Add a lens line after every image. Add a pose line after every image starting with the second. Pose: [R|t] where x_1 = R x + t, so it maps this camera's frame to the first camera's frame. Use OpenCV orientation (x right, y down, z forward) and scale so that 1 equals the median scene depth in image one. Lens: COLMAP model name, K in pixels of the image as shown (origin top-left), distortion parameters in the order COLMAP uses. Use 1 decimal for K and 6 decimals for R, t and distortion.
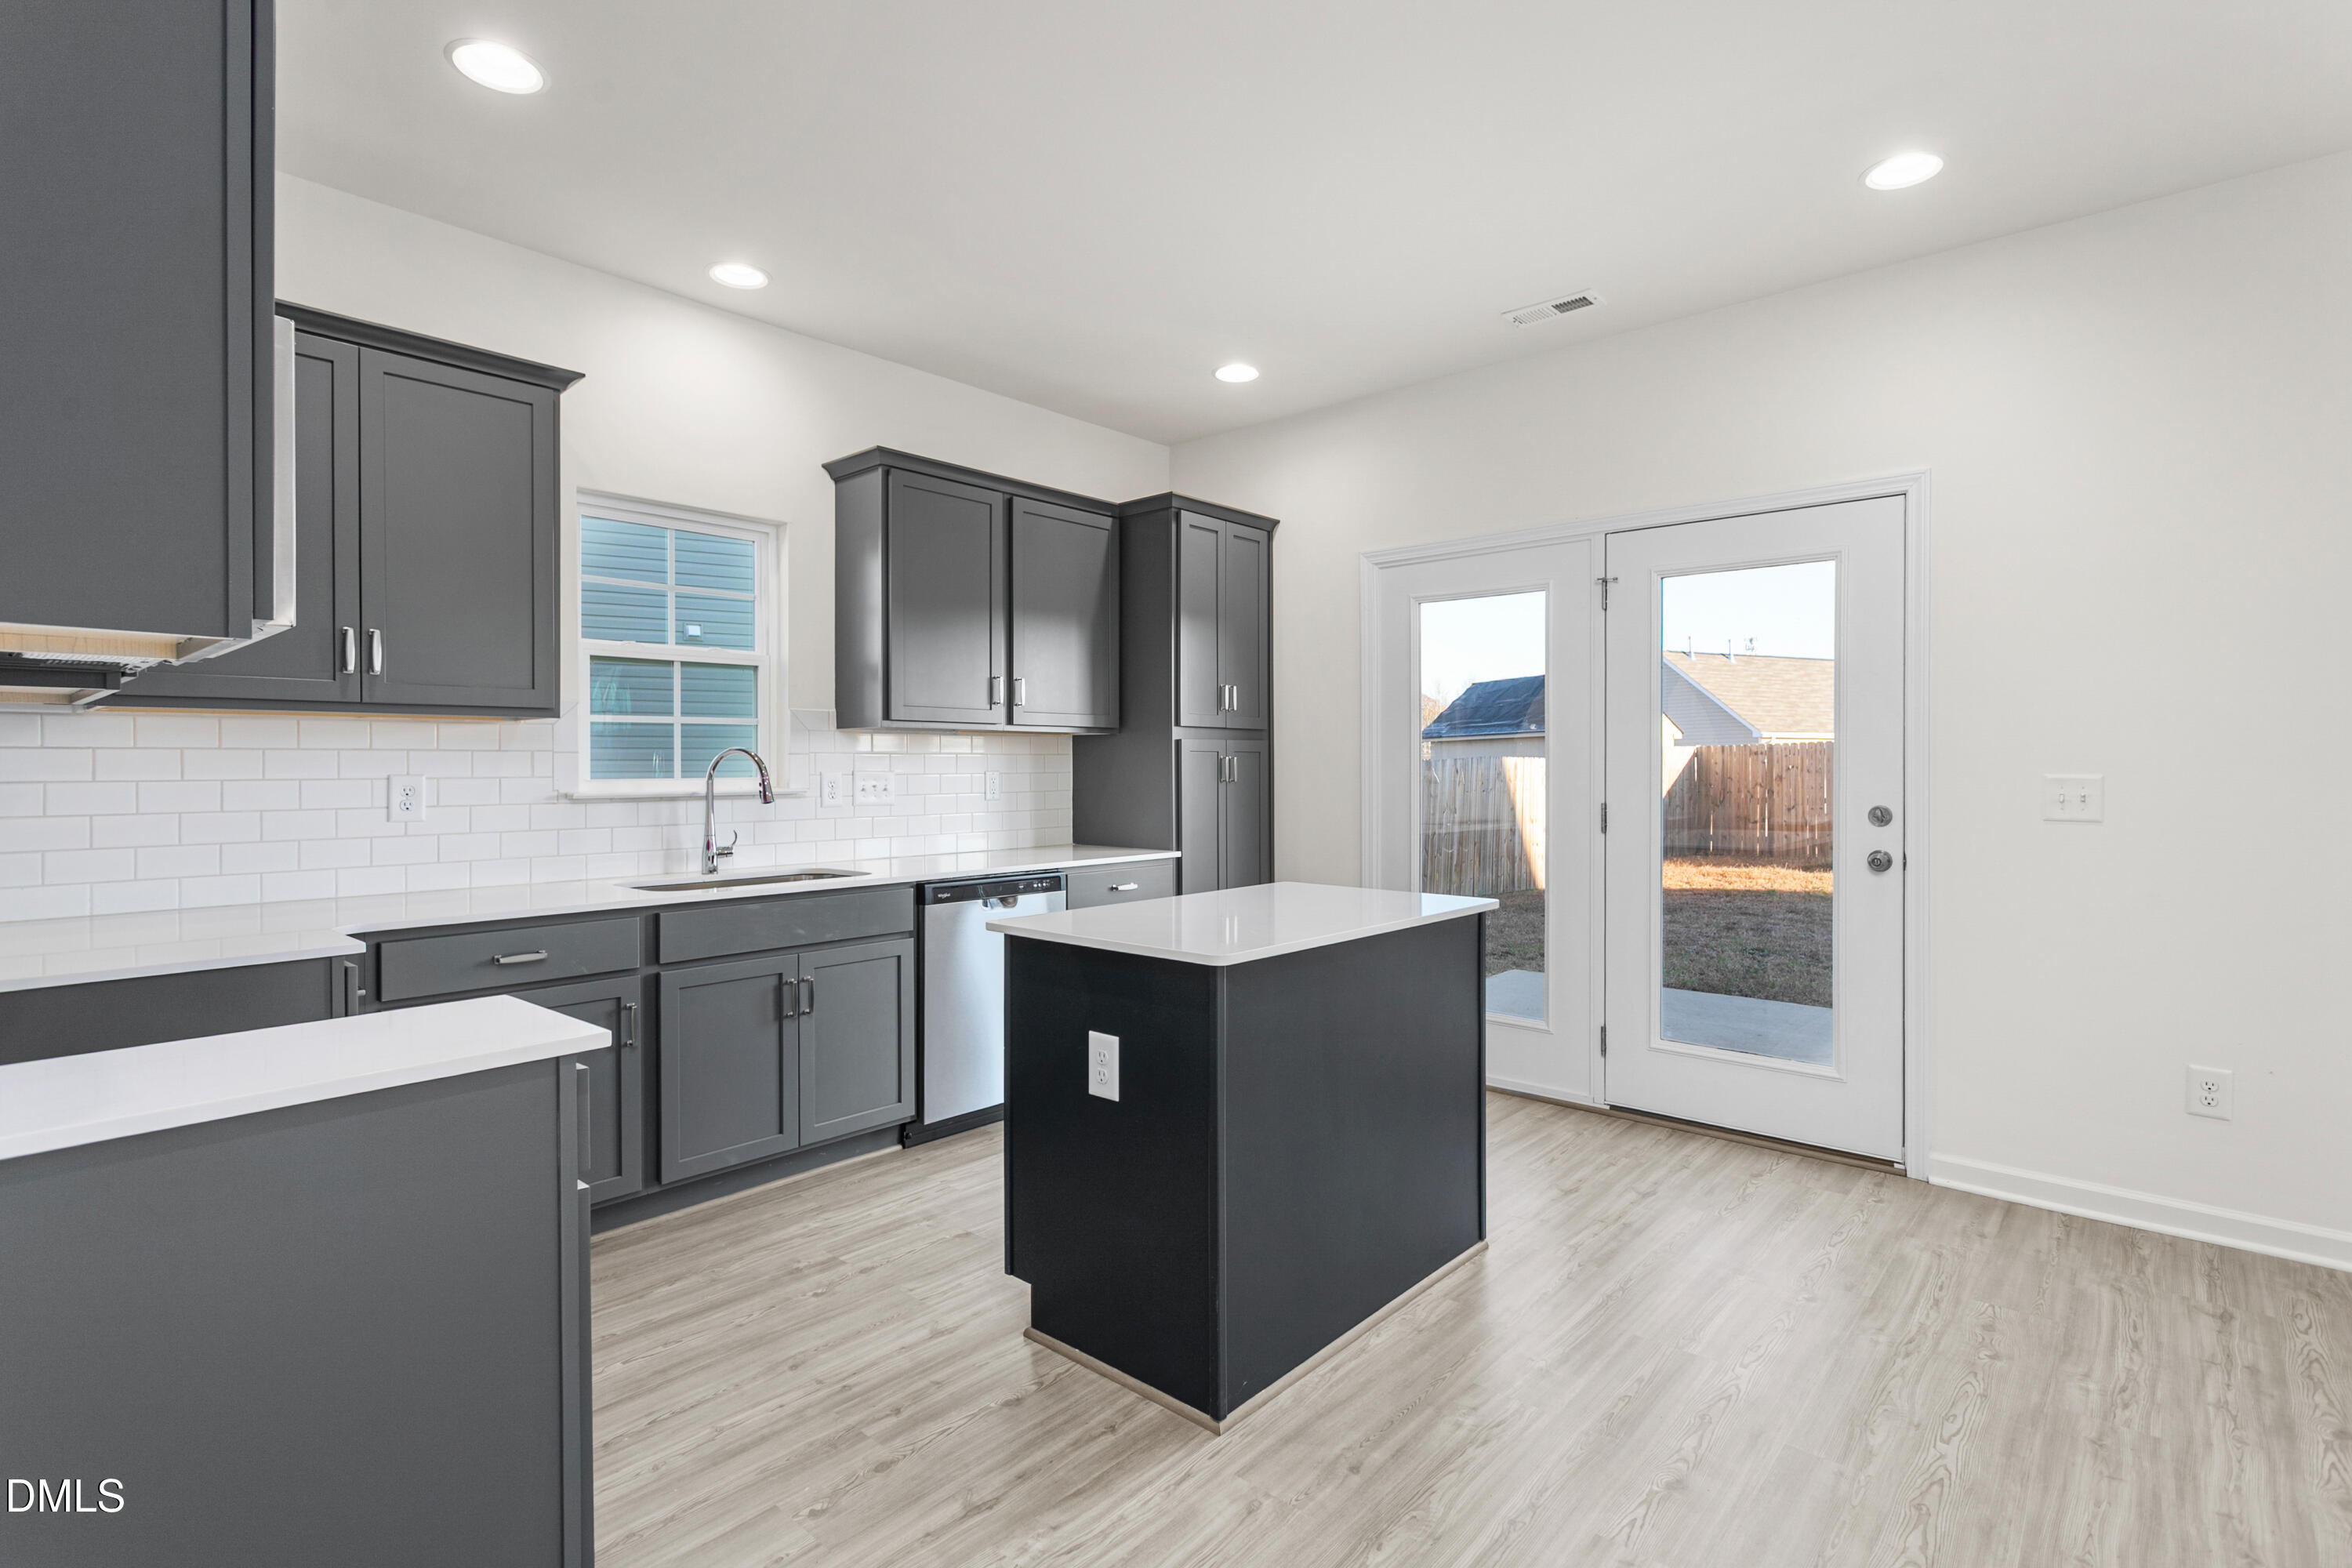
lens RADIAL K [[1145.8, 0, 1190.5], [0, 1145.8, 771.0], [0, 0, 1]] dist [-0.000755, 0.000466]
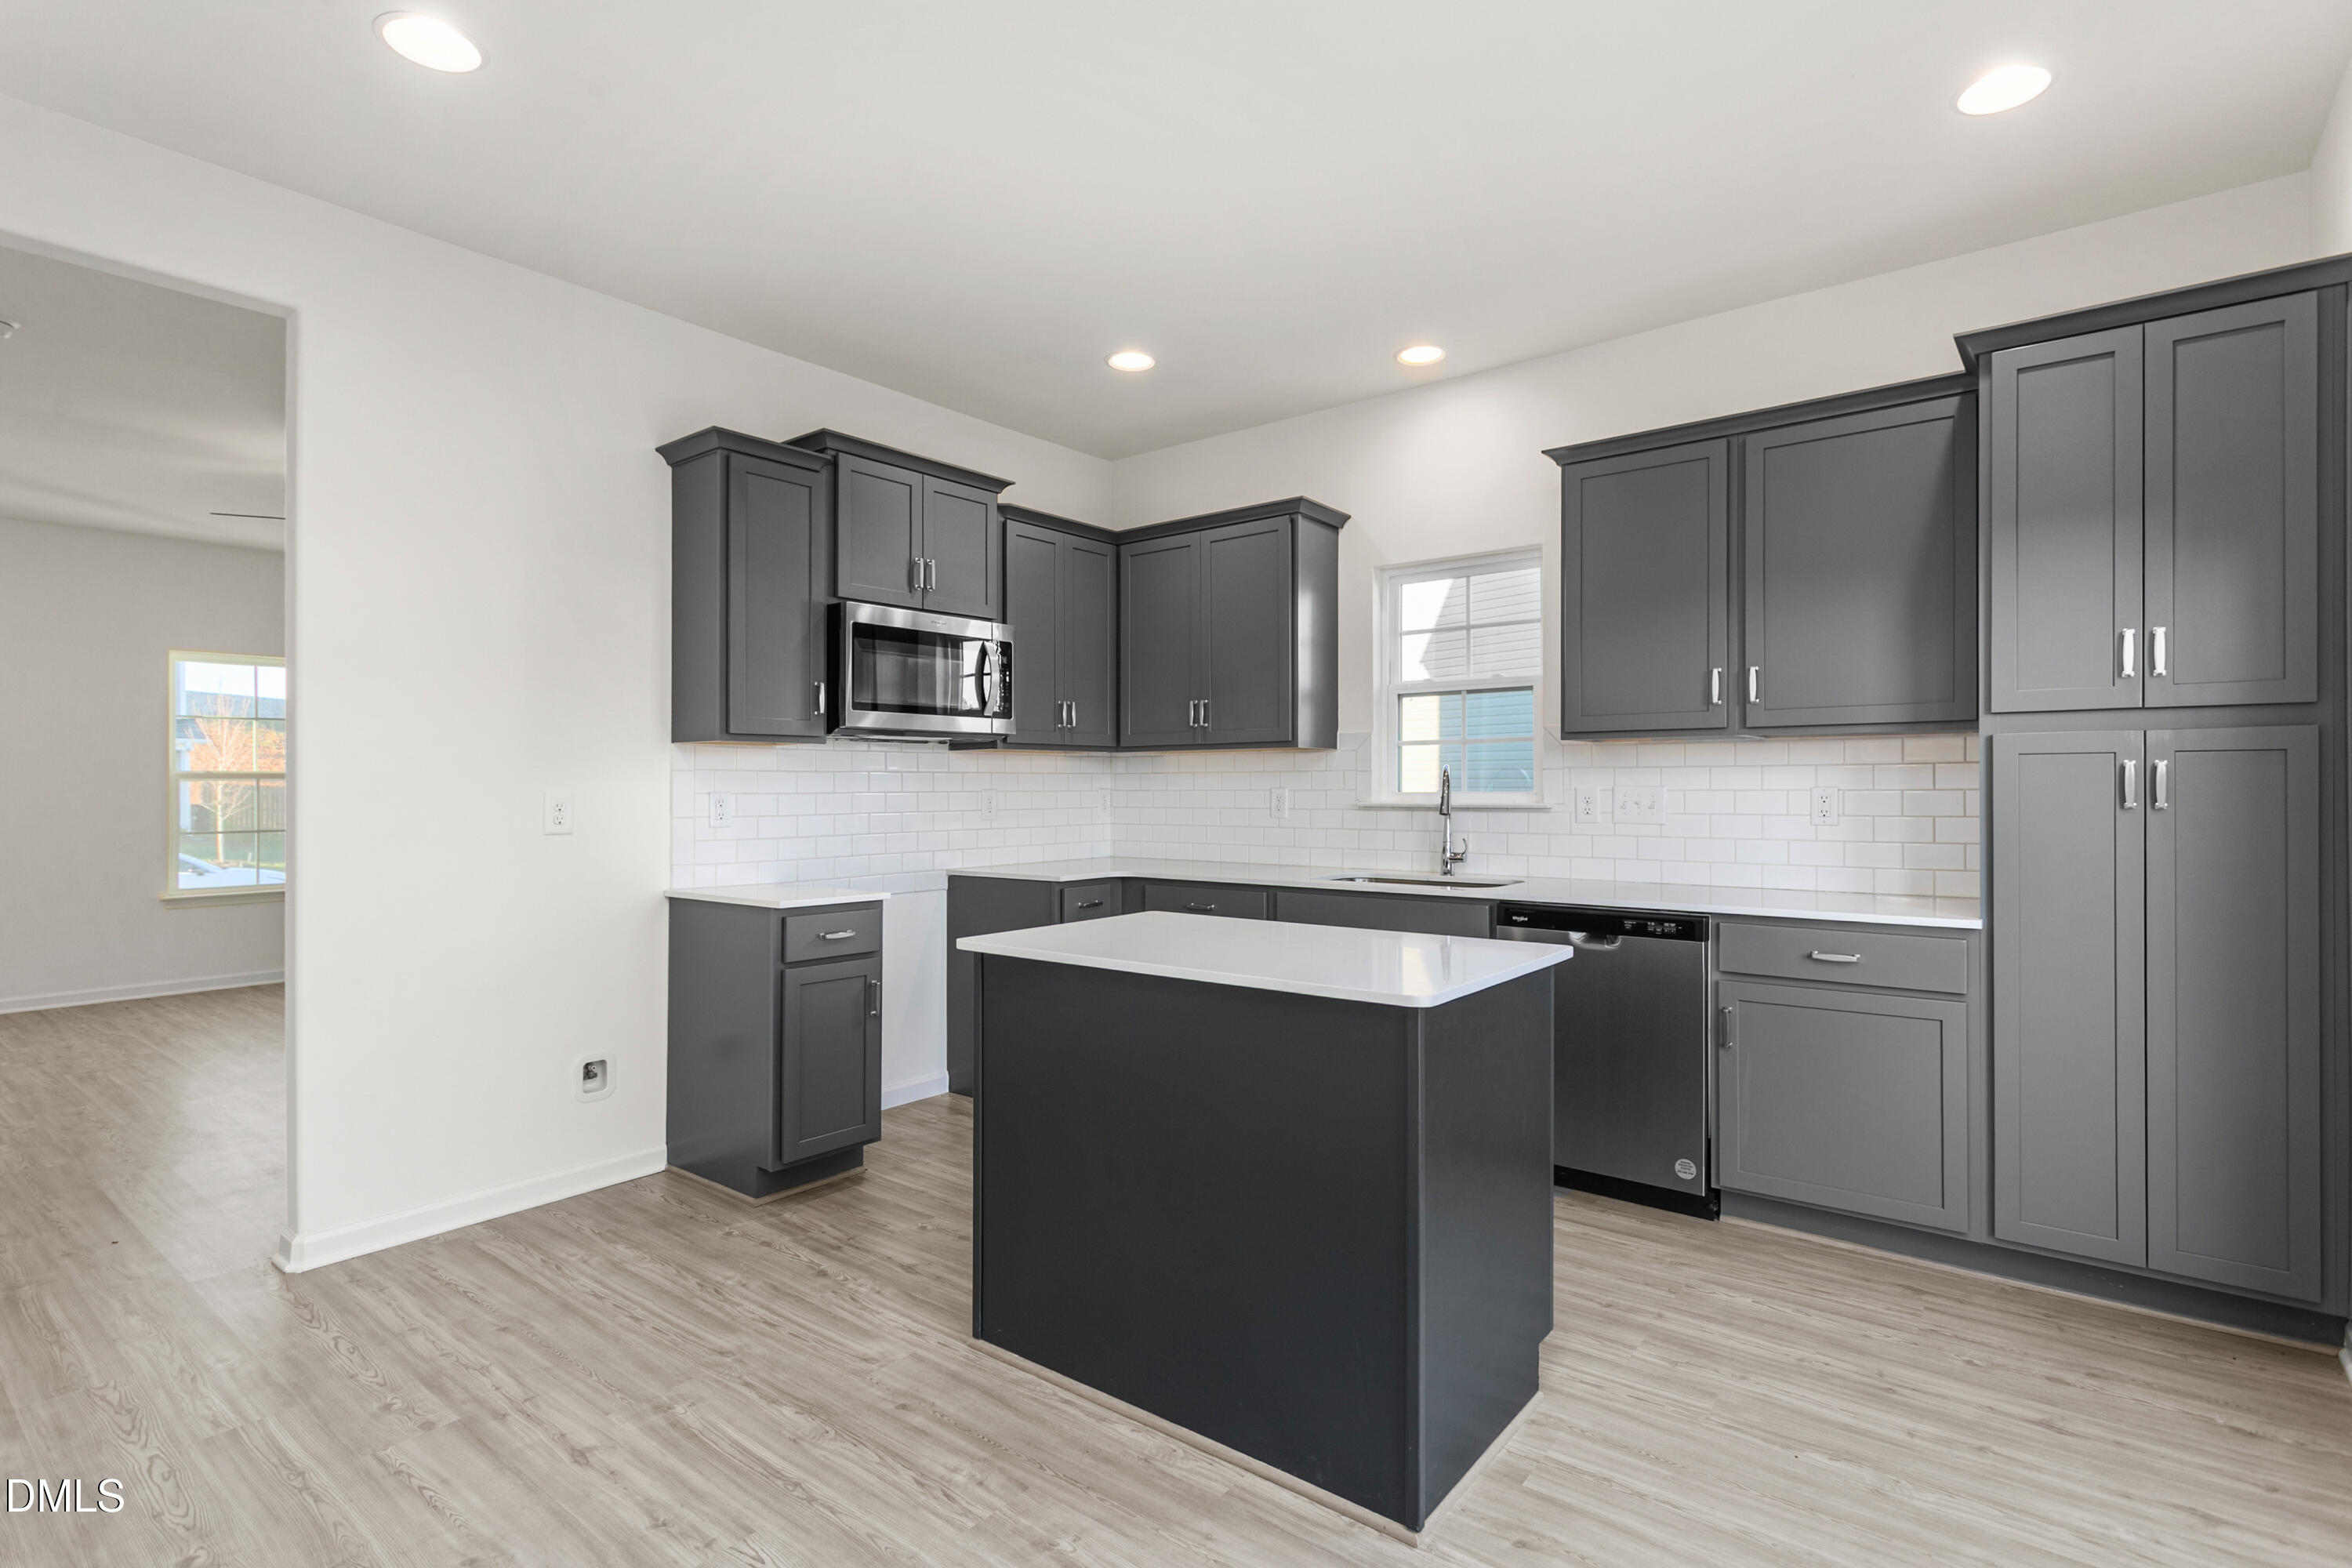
lens RADIAL K [[1134.0, 0, 1176.0], [0, 1134.0, 784.0], [0, 0, 1]] dist [0.001775, 0.000747]
pose [[0.042166, 0.003367, -0.999105, 0.710084], [0.001259, 0.999993, 0.003423, -0.005801], [0.999110, -0.001402, 0.042161, 0.681887]]
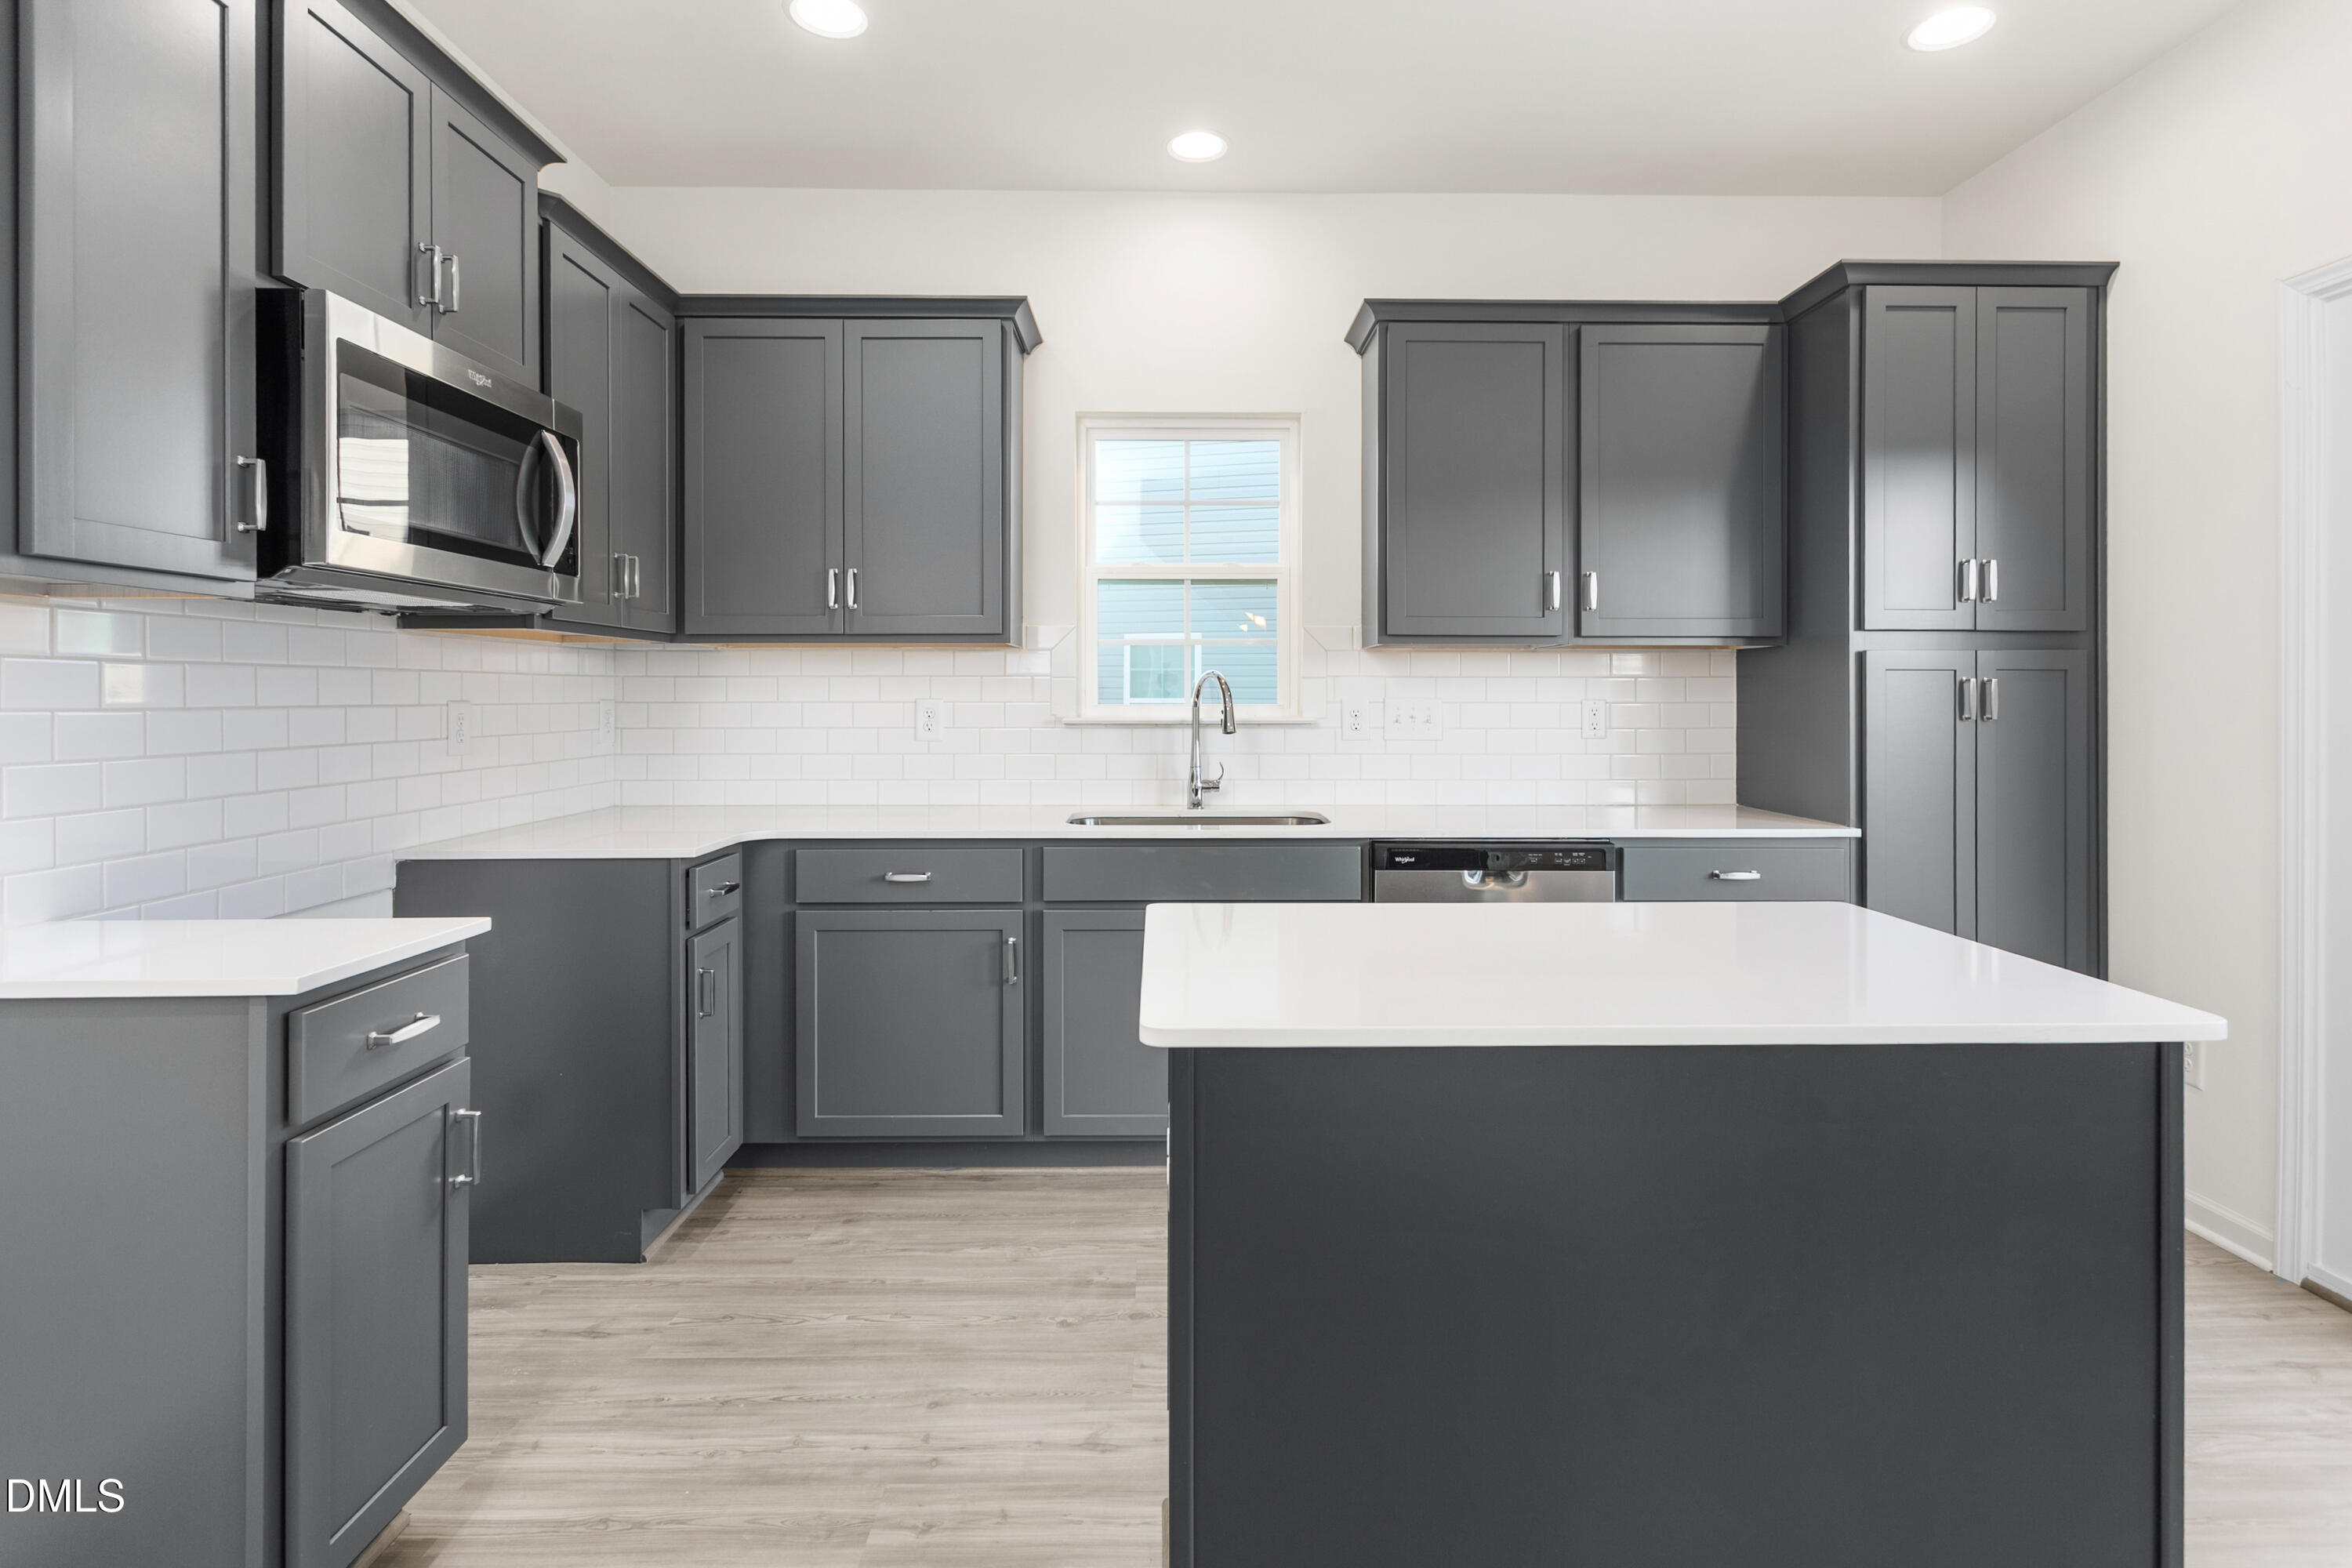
lens RADIAL K [[1159.8, 0, 1174.4], [0, 1159.8, 693.3], [0, 0, 1]] dist [0.000308, 0.000132]
pose [[0.669566, 0.002601, -0.742748, 0.262551], [-0.006074, 0.999980, -0.001974, -0.000761], [0.742728, 0.005834, 0.669568, 0.363527]]
